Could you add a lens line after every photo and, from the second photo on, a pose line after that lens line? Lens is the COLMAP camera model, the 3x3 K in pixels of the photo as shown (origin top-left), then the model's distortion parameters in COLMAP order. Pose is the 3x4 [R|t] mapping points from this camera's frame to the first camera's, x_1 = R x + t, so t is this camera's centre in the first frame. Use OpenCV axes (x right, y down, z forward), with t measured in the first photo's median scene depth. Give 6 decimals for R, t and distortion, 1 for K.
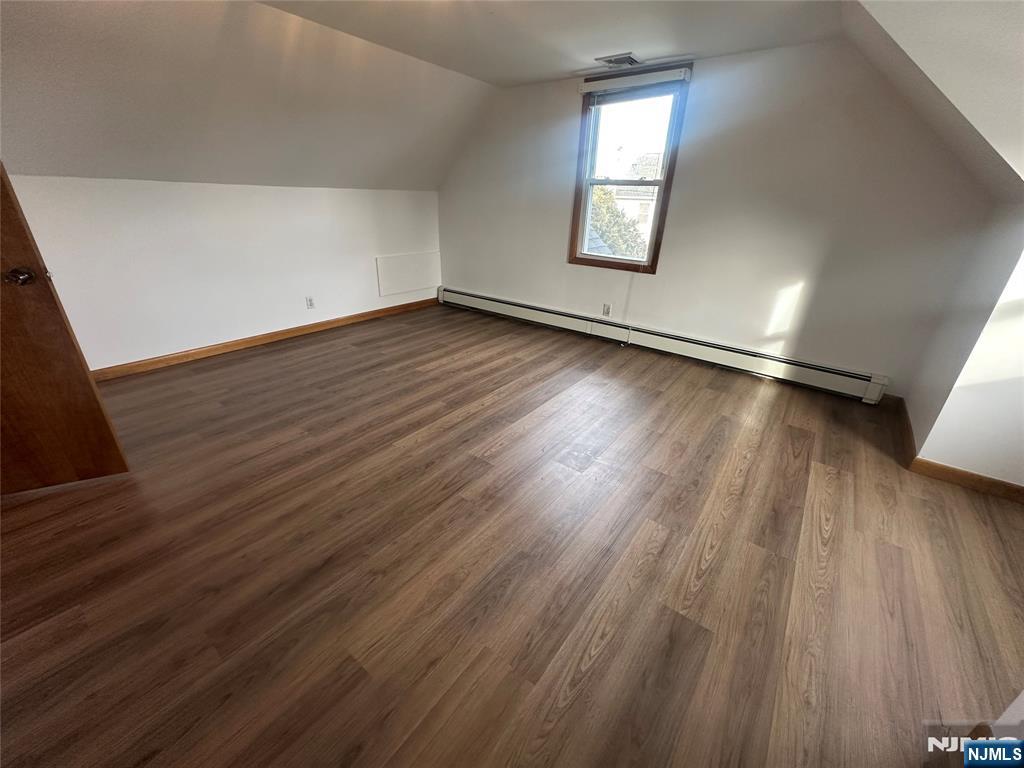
lens RADIAL K [[408.4, 0, 509.2], [0, 408.4, 381.4], [0, 0, 1]] dist [-0.003831, 0.001088]
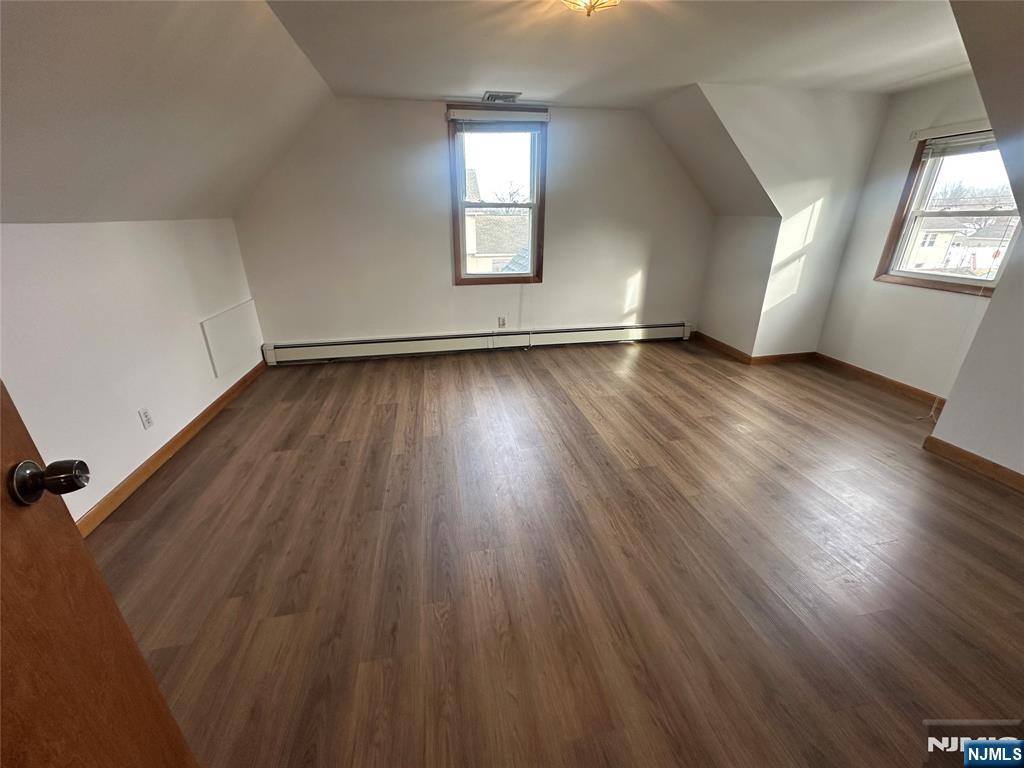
lens RADIAL K [[408.4, 0, 513.8], [0, 408.4, 381.4], [0, 0, 1]] dist [-0.003831, 0.001088]
pose [[0.668497, -0.309274, 0.676359, -0.567213], [0.327583, 0.938908, 0.105553, -0.146141], [-0.667683, 0.151002, 0.728970, 0.247416]]
